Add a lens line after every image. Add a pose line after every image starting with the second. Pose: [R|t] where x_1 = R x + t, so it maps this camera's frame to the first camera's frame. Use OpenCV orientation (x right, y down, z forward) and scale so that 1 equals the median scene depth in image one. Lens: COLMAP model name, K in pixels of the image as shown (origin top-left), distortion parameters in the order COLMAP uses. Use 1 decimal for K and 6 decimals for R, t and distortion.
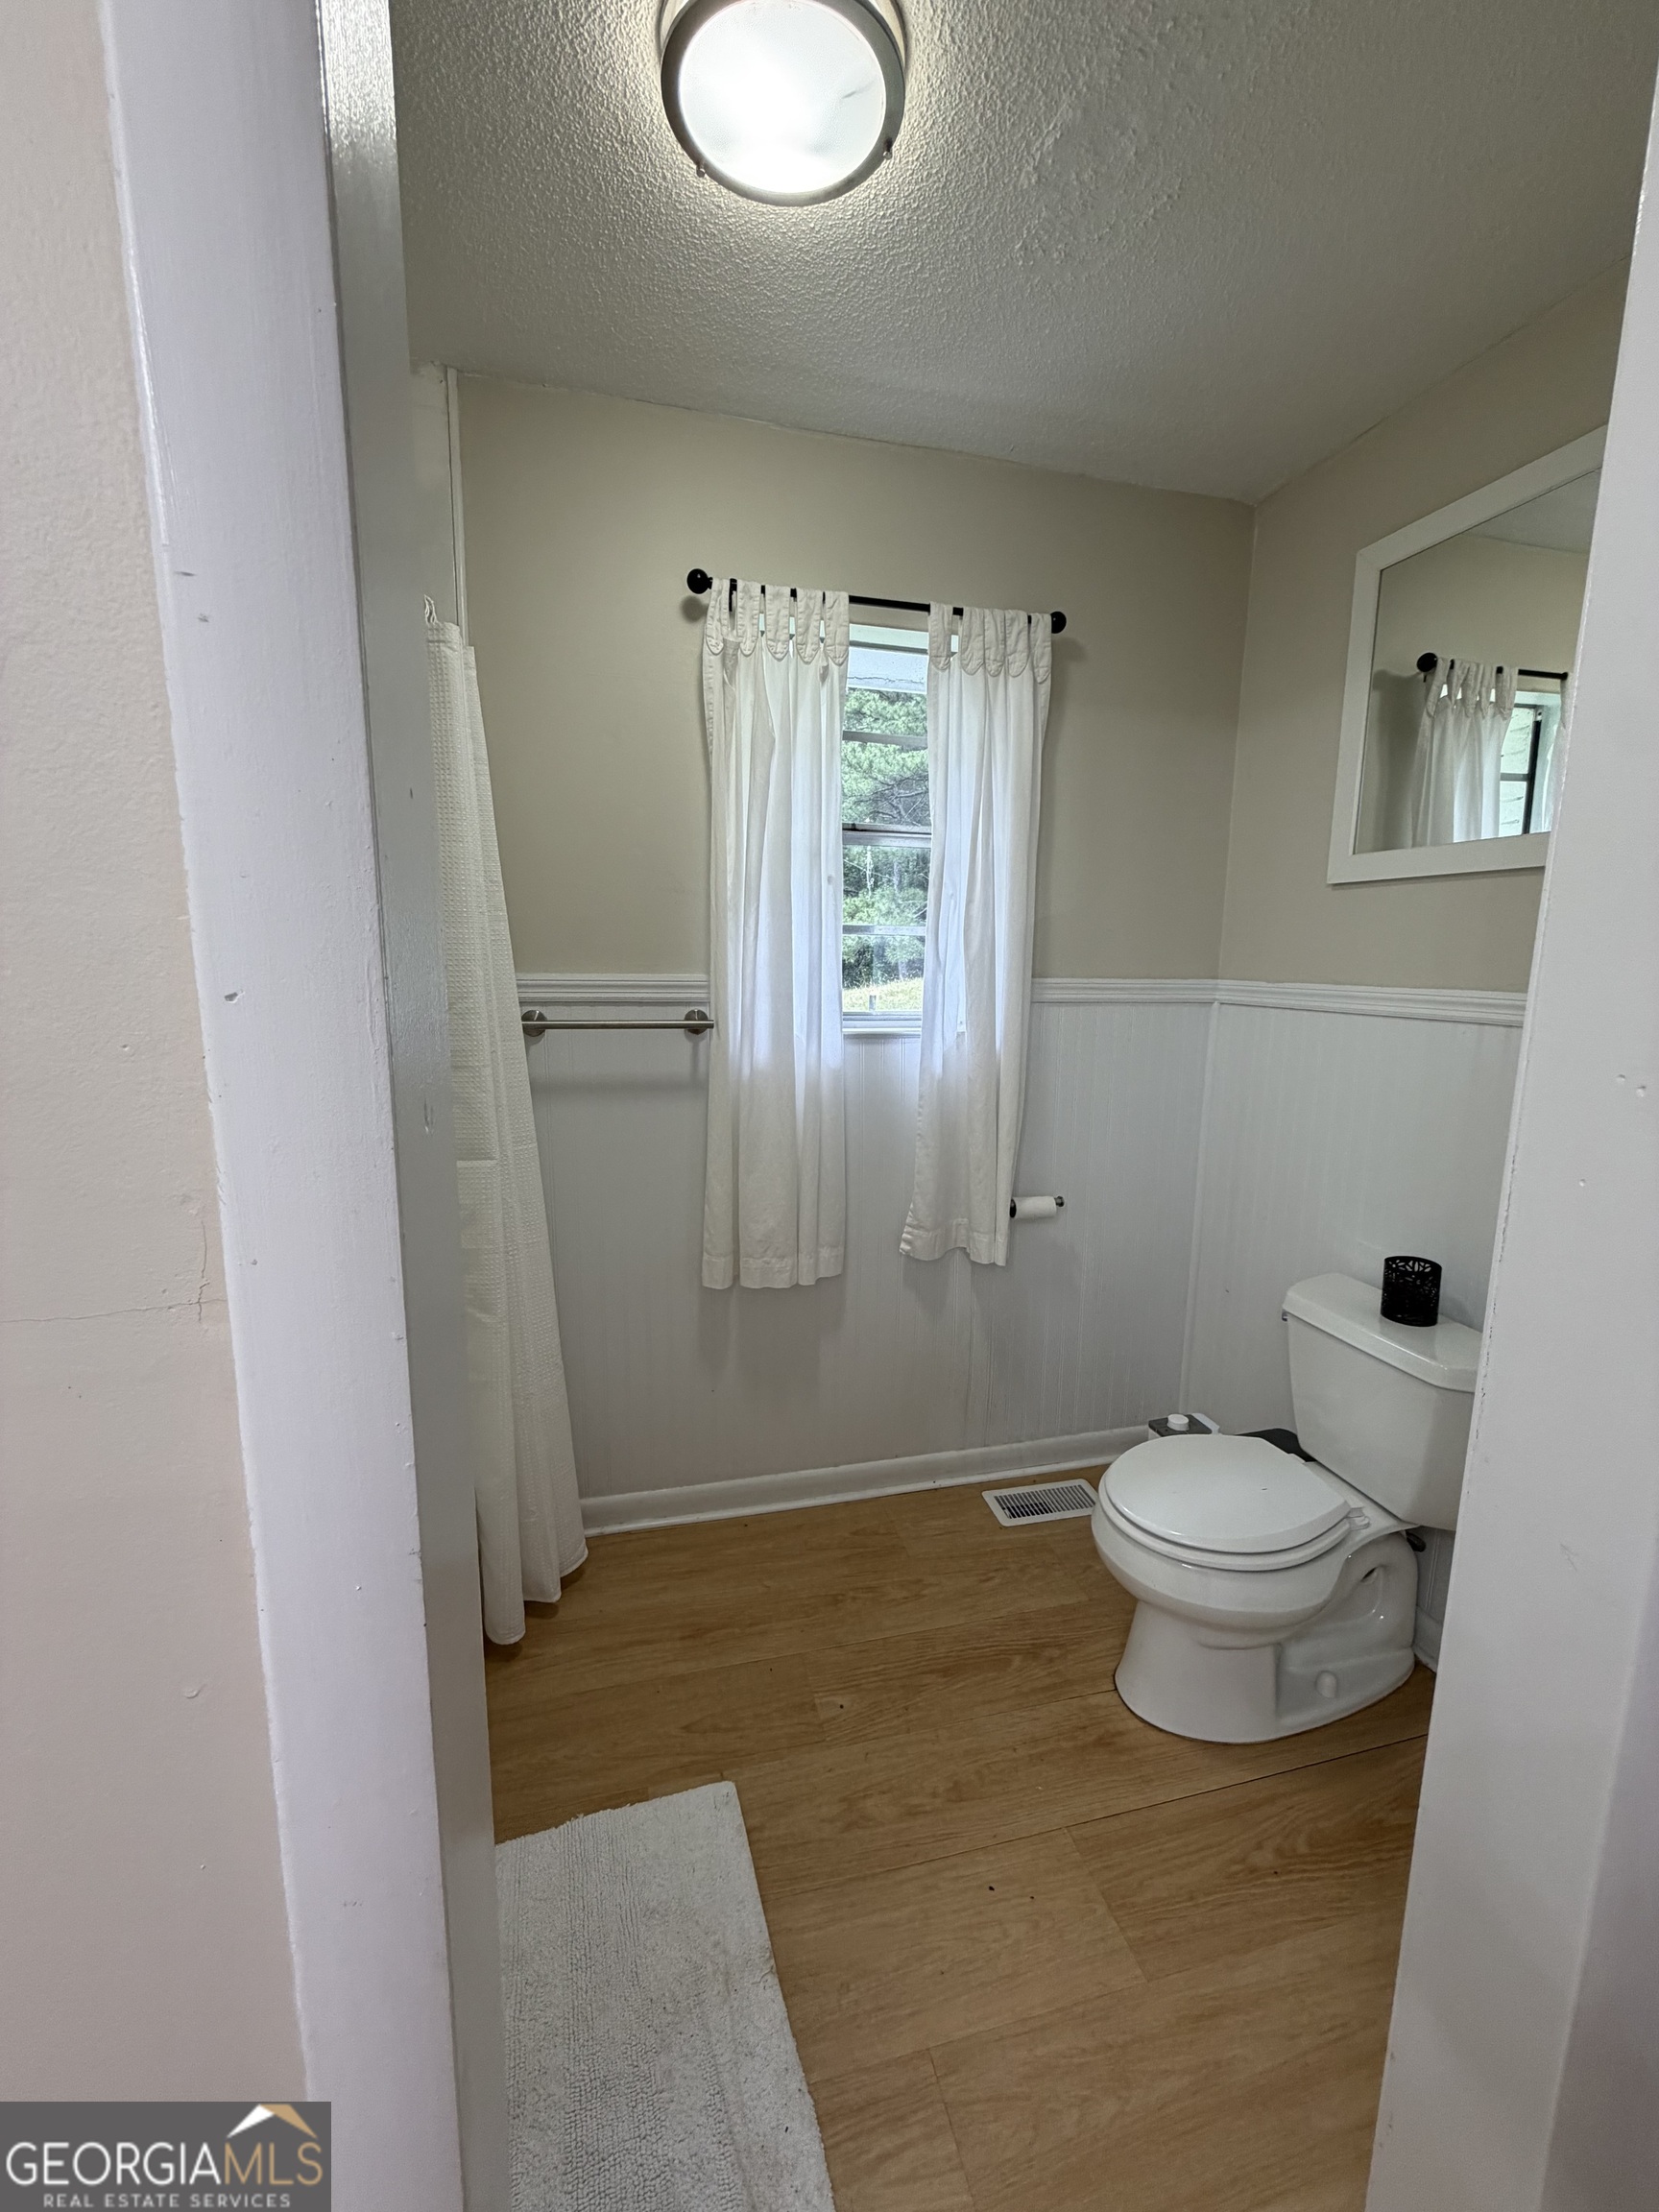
lens RADIAL K [[893.9, 0, 829.5], [0, 893.9, 1106.0], [0, 0, 1]] dist [0.002031, 0.001583]
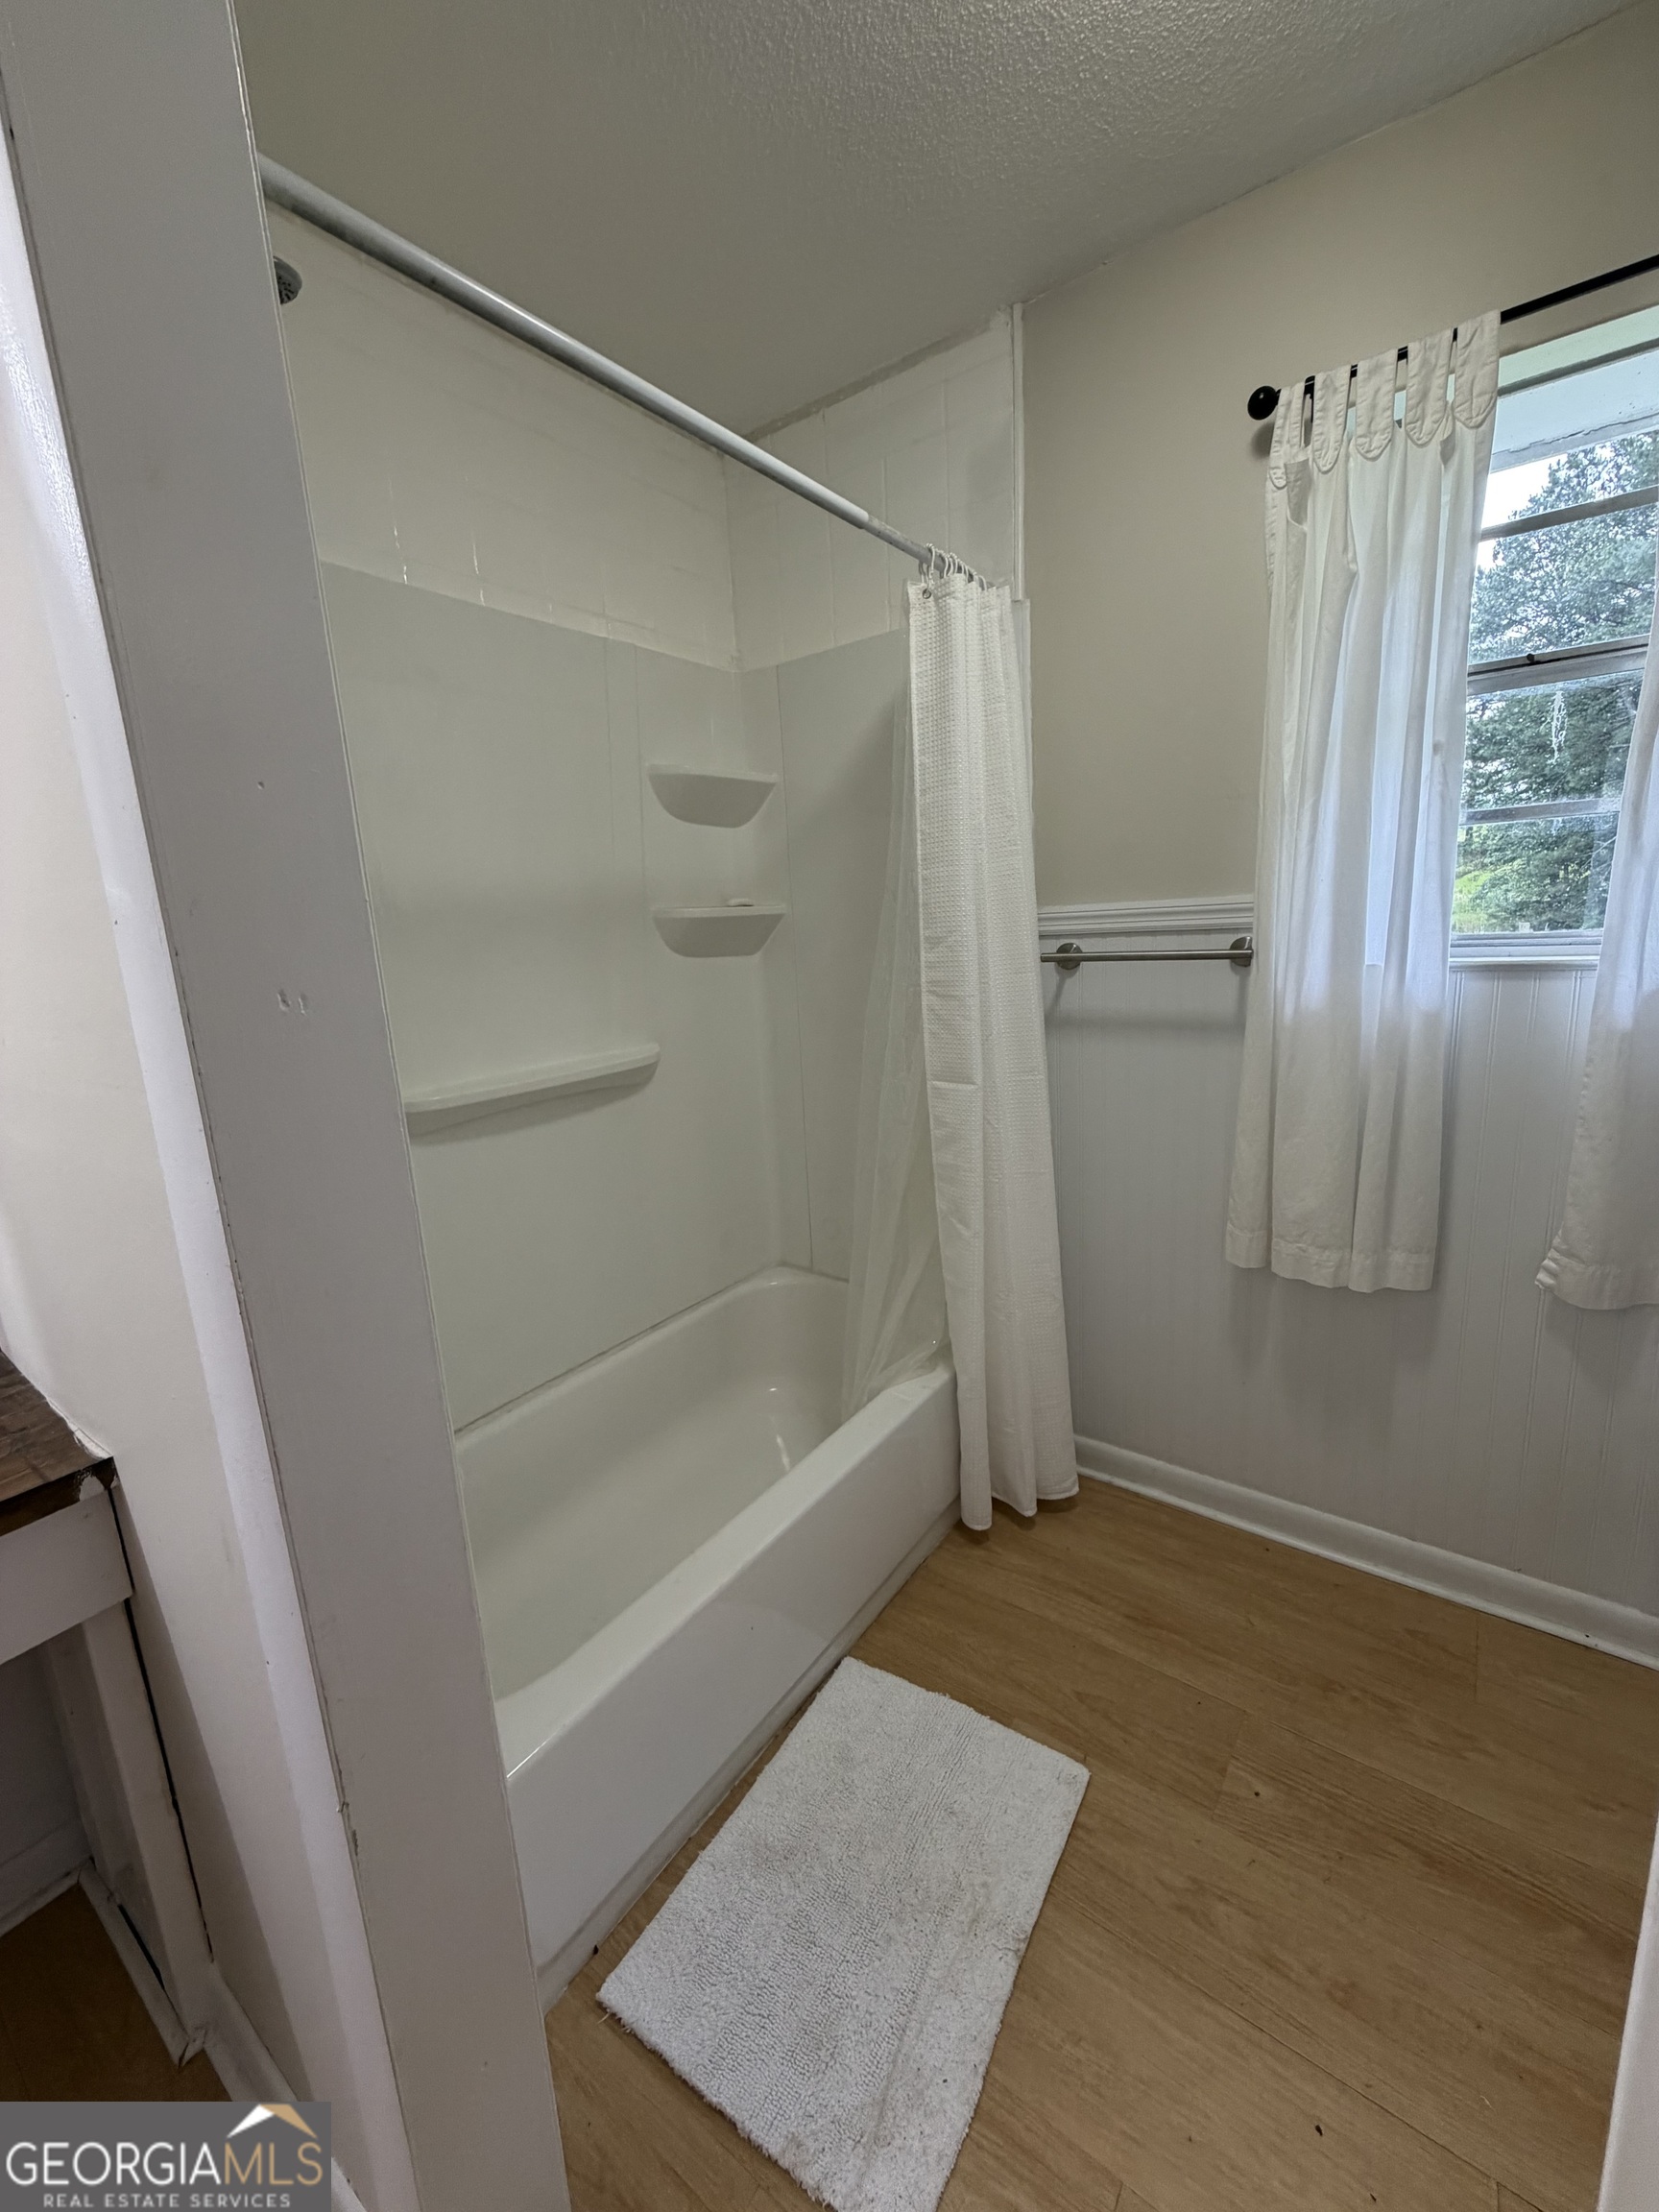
lens RADIAL K [[893.9, 0, 829.5], [0, 893.9, 1106.0], [0, 0, 1]] dist [0.002031, 0.001583]
pose [[0.627418, 0.113553, -0.770359, 0.292308], [-0.065776, 0.993503, 0.092874, -0.001597], [0.775900, -0.007600, 0.630810, 0.167607]]
